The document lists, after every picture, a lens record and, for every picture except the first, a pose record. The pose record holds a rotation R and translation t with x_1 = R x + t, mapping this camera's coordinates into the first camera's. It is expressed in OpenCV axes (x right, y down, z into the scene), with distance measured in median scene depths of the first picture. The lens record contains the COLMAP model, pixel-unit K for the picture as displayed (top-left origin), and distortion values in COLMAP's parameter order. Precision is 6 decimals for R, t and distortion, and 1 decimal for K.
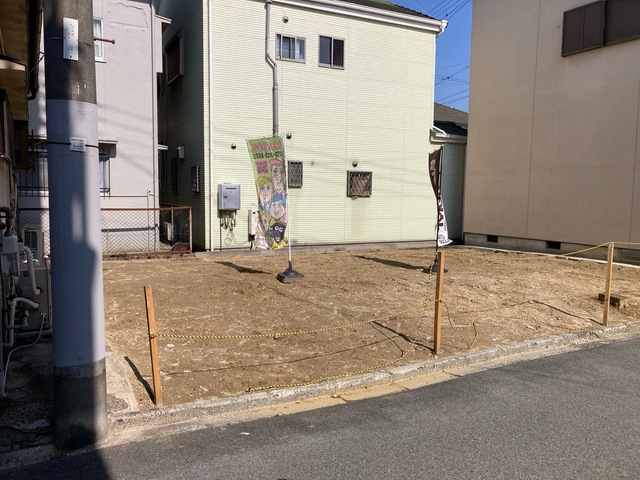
lens RADIAL K [[518.7, 0, 304.5], [0, 518.7, 248.5], [0, 0, 1]] dist [0.018190, -0.006377]
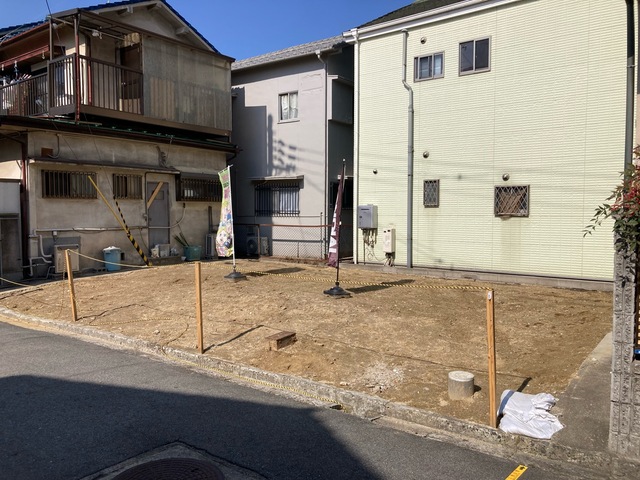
lens RADIAL K [[518.7, 0, 311.3], [0, 518.7, 239.8], [0, 0, 1]] dist [0.018190, -0.006377]
pose [[0.424797, 0.039527, -0.904425, 0.791000], [-0.093536, 0.995616, -0.000420, -0.036747], [0.900443, 0.084775, 0.426632, 0.408057]]
